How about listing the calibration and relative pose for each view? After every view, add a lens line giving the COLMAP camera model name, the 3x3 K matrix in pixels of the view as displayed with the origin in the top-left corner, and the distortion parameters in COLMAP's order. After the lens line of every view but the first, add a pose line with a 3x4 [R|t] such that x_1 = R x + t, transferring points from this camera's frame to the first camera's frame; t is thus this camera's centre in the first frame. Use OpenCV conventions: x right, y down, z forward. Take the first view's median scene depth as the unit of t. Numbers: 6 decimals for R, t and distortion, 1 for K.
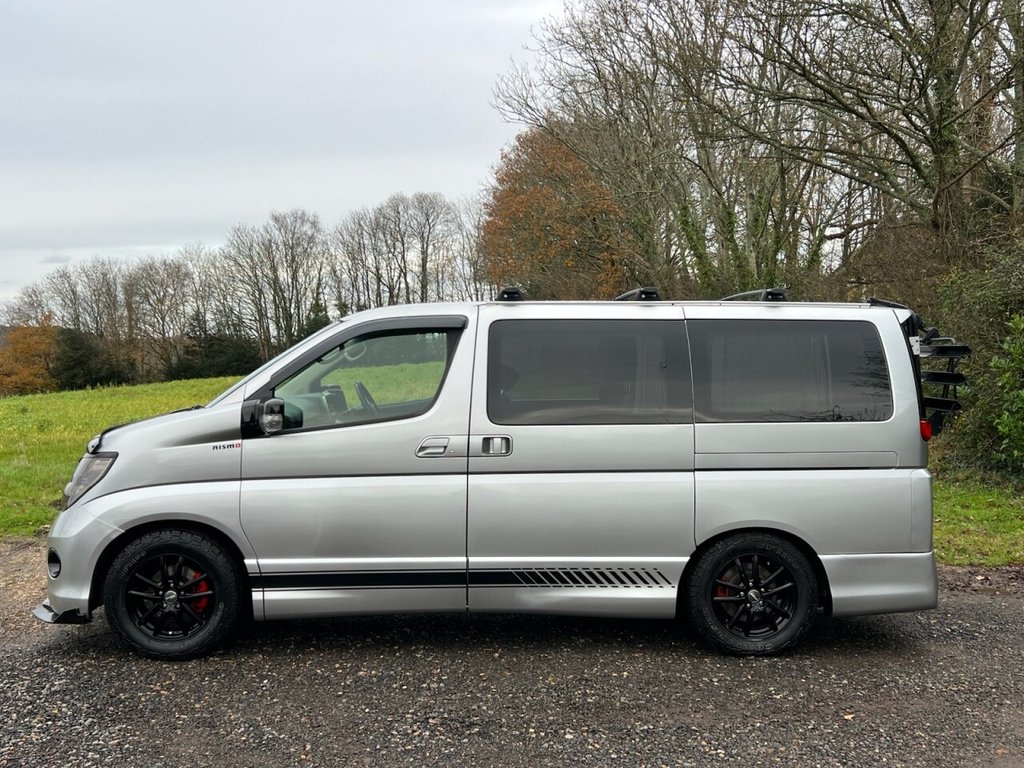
lens RADIAL K [[1037.8, 0, 516.1], [0, 1037.8, 384.9], [0, 0, 1]] dist [0.064062, -0.097715]
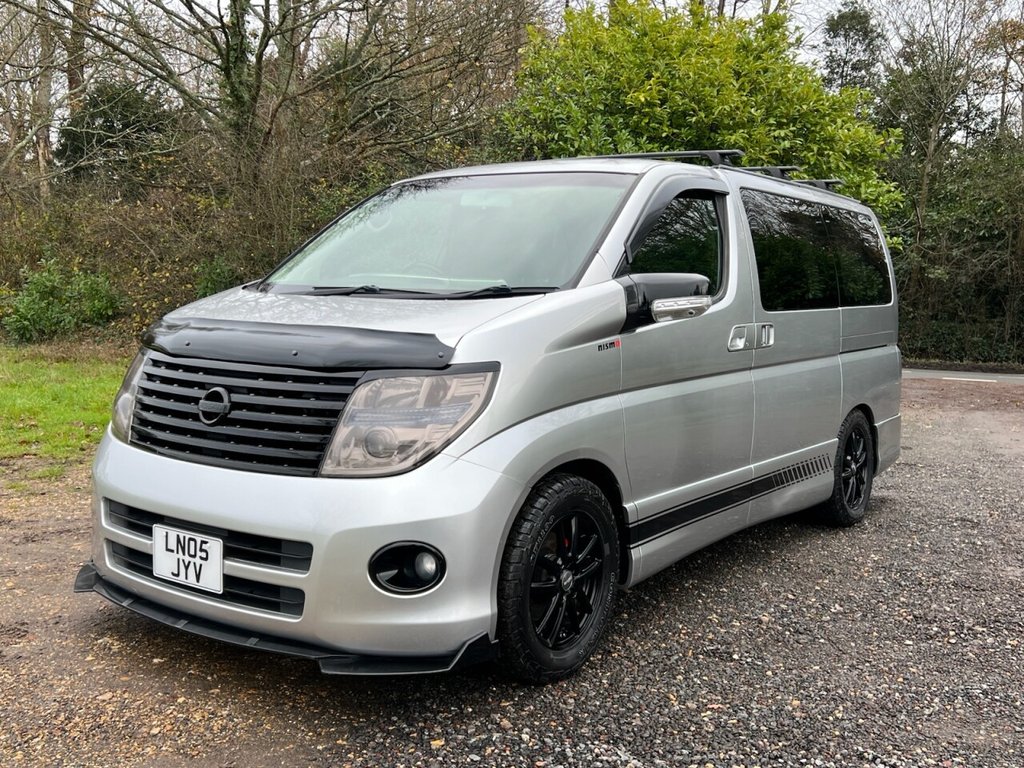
lens RADIAL K [[1038.8, 0, 505.5], [0, 1038.8, 378.5], [0, 0, 1]] dist [0.080135, -0.146696]
pose [[0.614617, -0.059381, 0.786588, -0.843075], [0.004741, 0.997423, 0.071593, 0.031894], [-0.788812, -0.040273, 0.613314, 0.633225]]
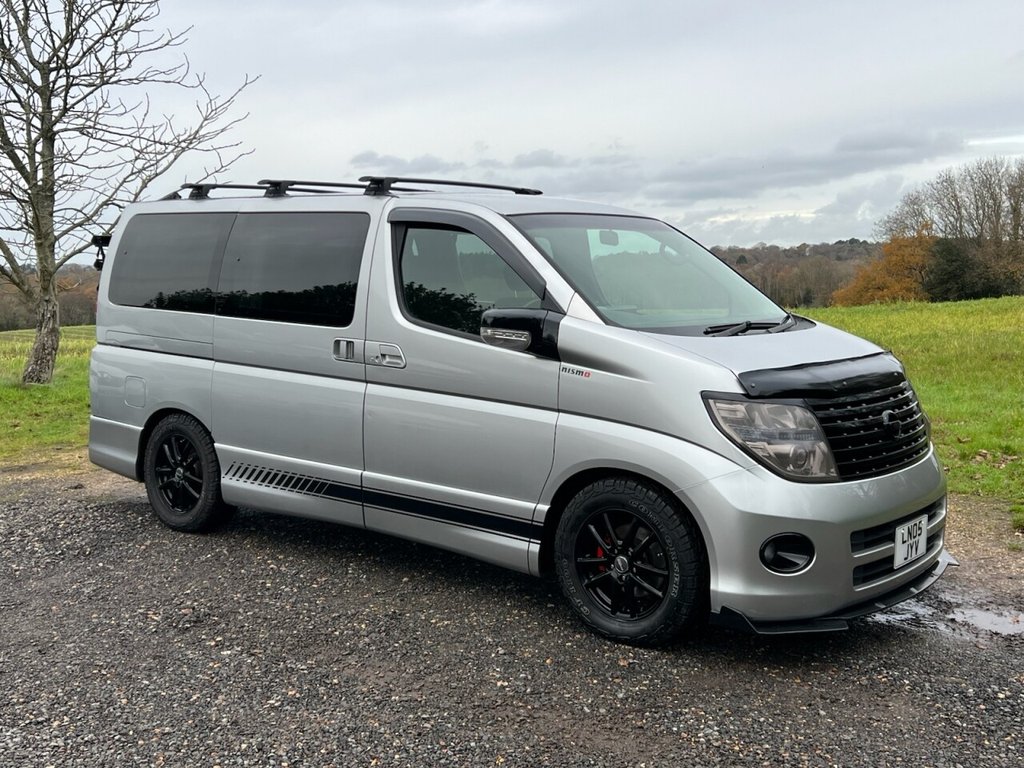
lens RADIAL K [[1148.5, 0, 512.0], [0, 1148.5, 384.0], [0, 0, 1]] dist [0.133315, -0.321476]
pose [[0.704791, 0.071348, -0.705818, 0.755492], [-0.021393, 0.996615, 0.079381, 0.004456], [0.709093, -0.040847, 0.703931, 0.357508]]
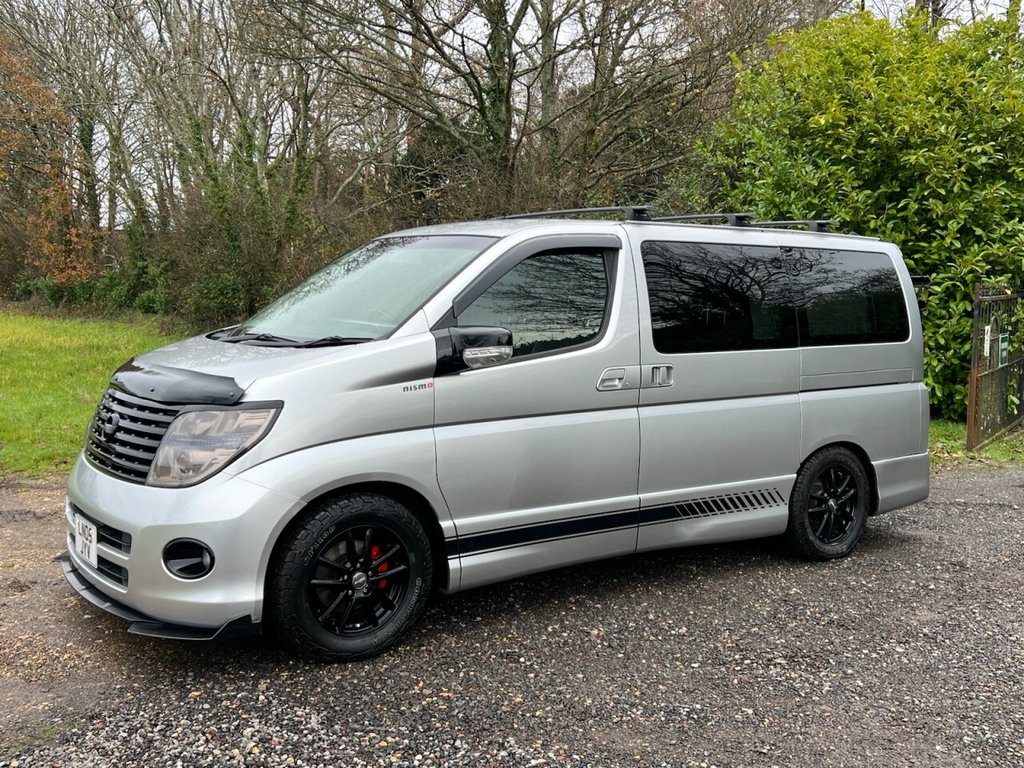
lens RADIAL K [[1037.6, 0, 519.7], [0, 1037.6, 373.6], [0, 0, 1]] dist [0.082456, -0.150230]
pose [[0.830347, -0.033698, 0.556227, -0.653918], [0.003306, 0.998450, 0.055554, 0.004259], [-0.557237, -0.044291, 0.829172, 0.285877]]
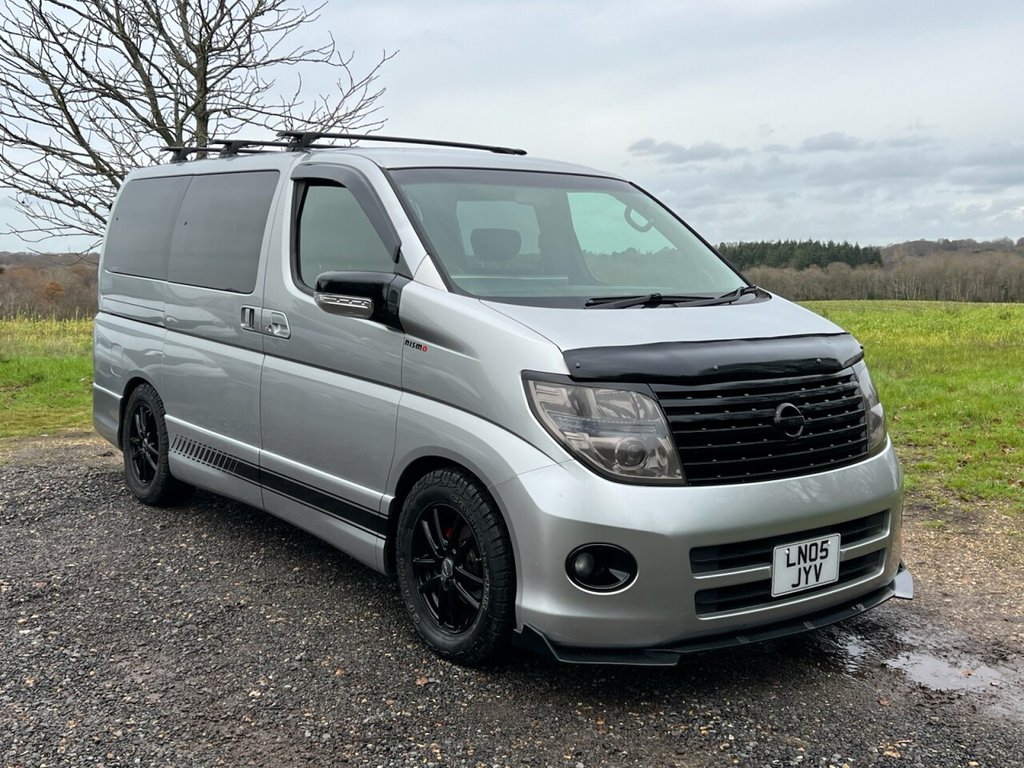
lens RADIAL K [[1153.3, 0, 514.4], [0, 1153.3, 390.0], [0, 0, 1]] dist [0.101818, -0.223953]
pose [[0.519722, 0.103234, -0.848075, 0.859124], [-0.035313, 0.994420, 0.099408, 0.014757], [0.853605, -0.021717, 0.520468, 0.665266]]
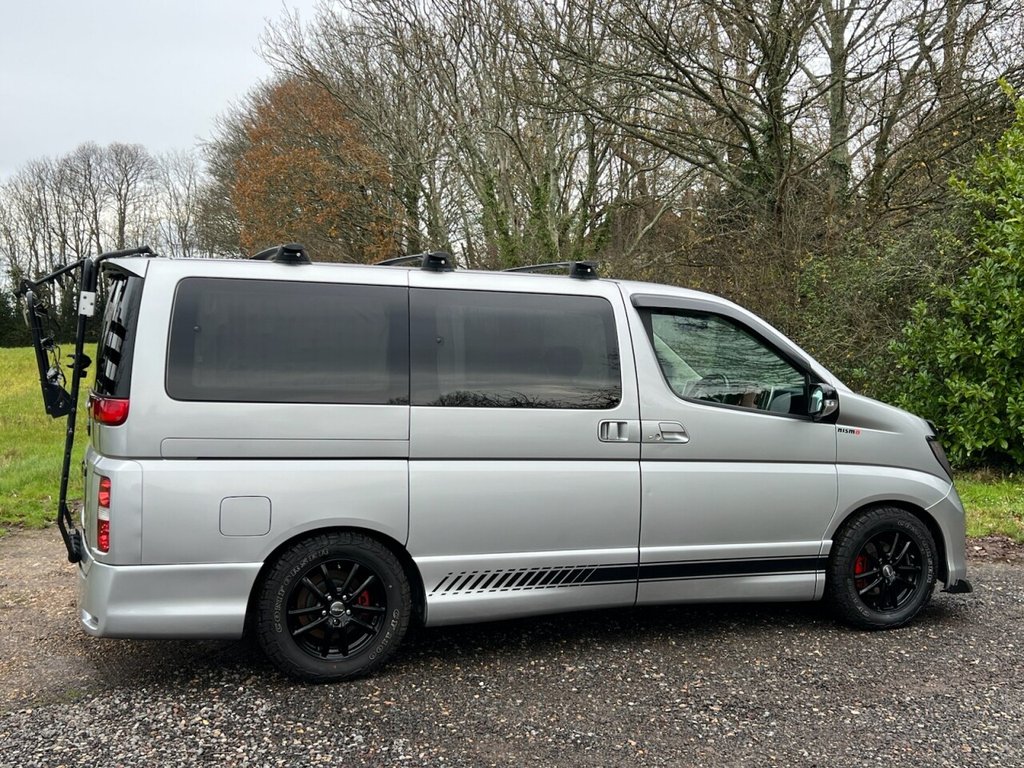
lens RADIAL K [[1119.1, 0, 522.8], [0, 1119.1, 382.7], [0, 0, 1]] dist [0.117194, -0.270853]
pose [[0.963231, -0.001752, 0.268670, -0.439562], [-0.002076, 0.999900, 0.013965, 0.000851], [-0.268668, -0.014009, 0.963131, 0.022915]]
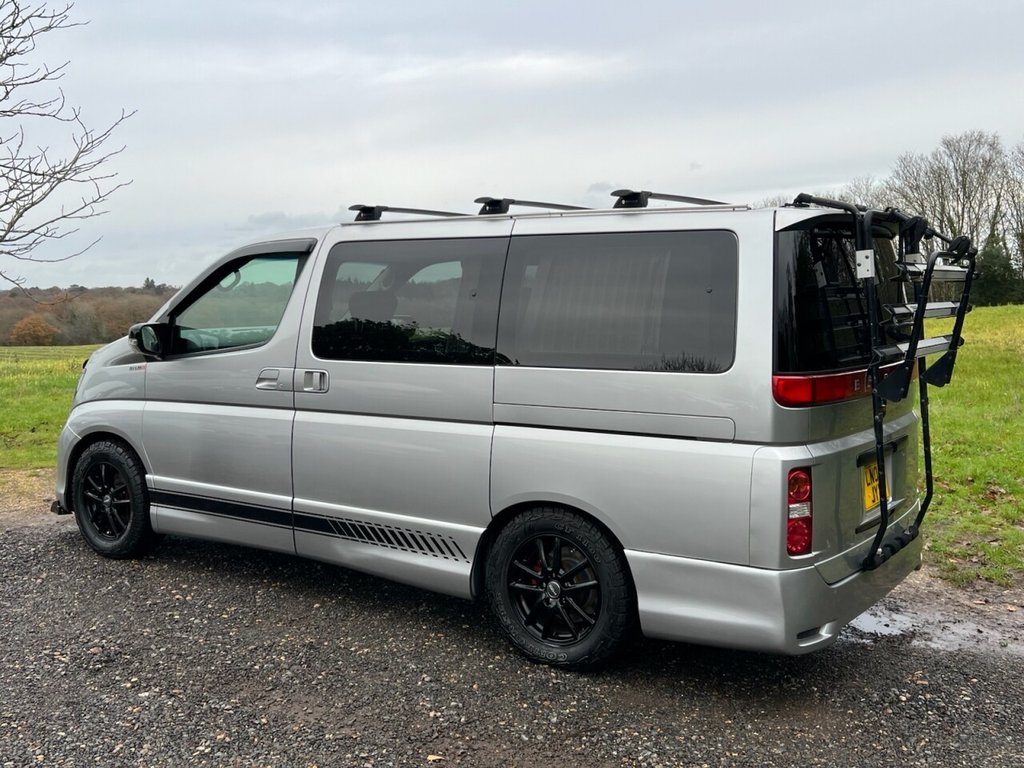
lens RADIAL K [[1038.8, 0, 505.5], [0, 1038.8, 378.5], [0, 0, 1]] dist [0.080135, -0.146696]
pose [[0.795941, 0.049115, -0.603378, 0.668658], [-0.016744, 0.998108, 0.059159, -0.000517], [0.605142, -0.036984, 0.795258, 0.369341]]
